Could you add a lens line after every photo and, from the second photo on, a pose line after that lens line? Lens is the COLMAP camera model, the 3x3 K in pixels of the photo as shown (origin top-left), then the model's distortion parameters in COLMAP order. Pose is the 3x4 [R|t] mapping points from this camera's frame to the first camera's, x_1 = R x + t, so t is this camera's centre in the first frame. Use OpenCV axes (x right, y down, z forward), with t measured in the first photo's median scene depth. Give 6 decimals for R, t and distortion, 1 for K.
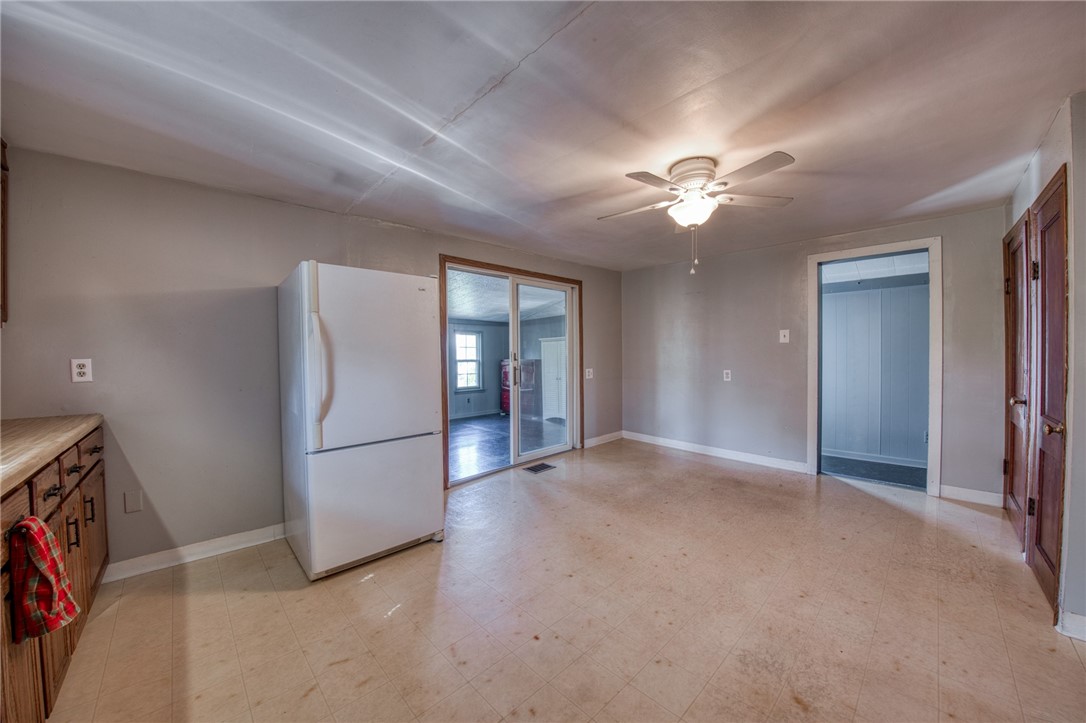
lens RADIAL K [[372.3, 0, 551.8], [0, 372.3, 364.9], [0, 0, 1]] dist [-0.000371, -0.000102]
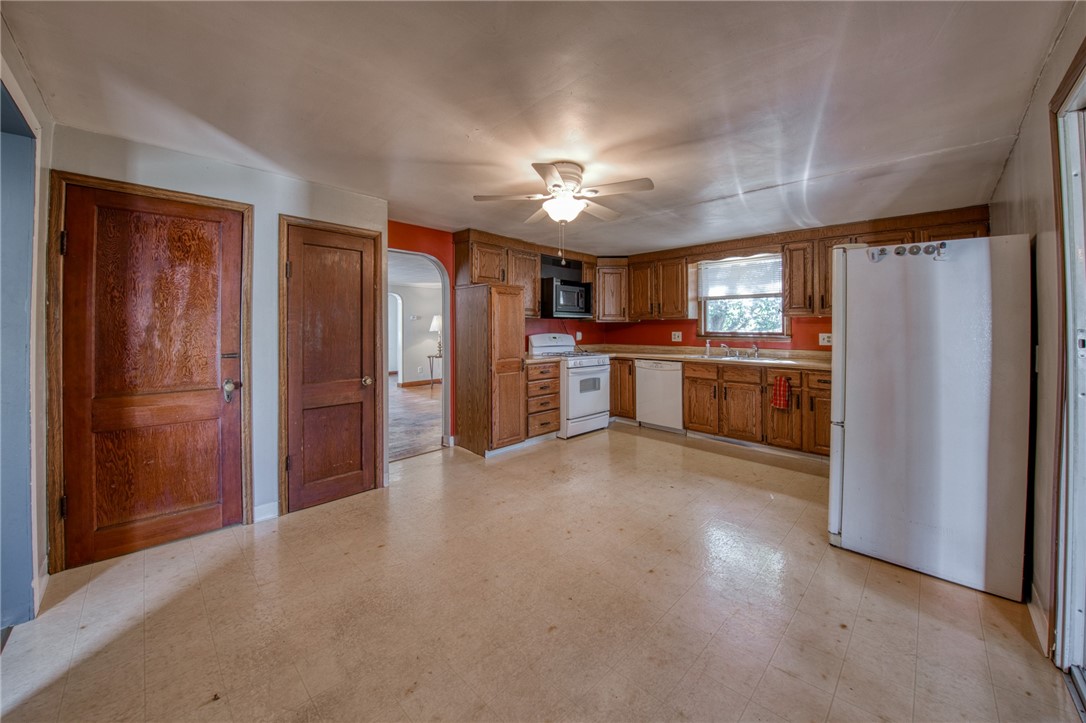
lens RADIAL K [[394.8, 0, 542.9], [0, 394.8, 328.3], [0, 0, 1]] dist [-0.008603, -0.003158]
pose [[-0.999895, 0.005969, -0.013194, 0.311915], [0.005655, 0.999703, 0.023686, -0.052386], [0.013331, 0.023609, -0.999632, 1.470108]]
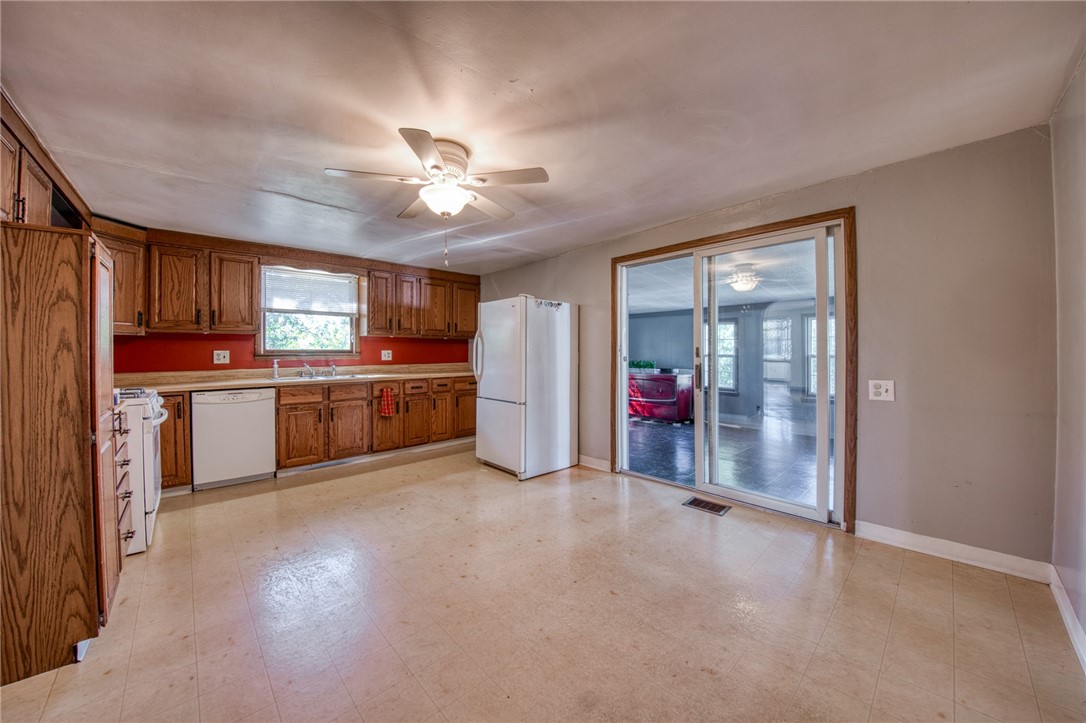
lens RADIAL K [[394.8, 0, 542.2], [0, 394.8, 352.2], [0, 0, 1]] dist [-0.008603, -0.003158]
pose [[-0.022576, 0.020337, -0.999538, 0.919267], [-0.022750, 0.999524, 0.020851, -0.038766], [0.999486, 0.023210, -0.022102, 0.852784]]
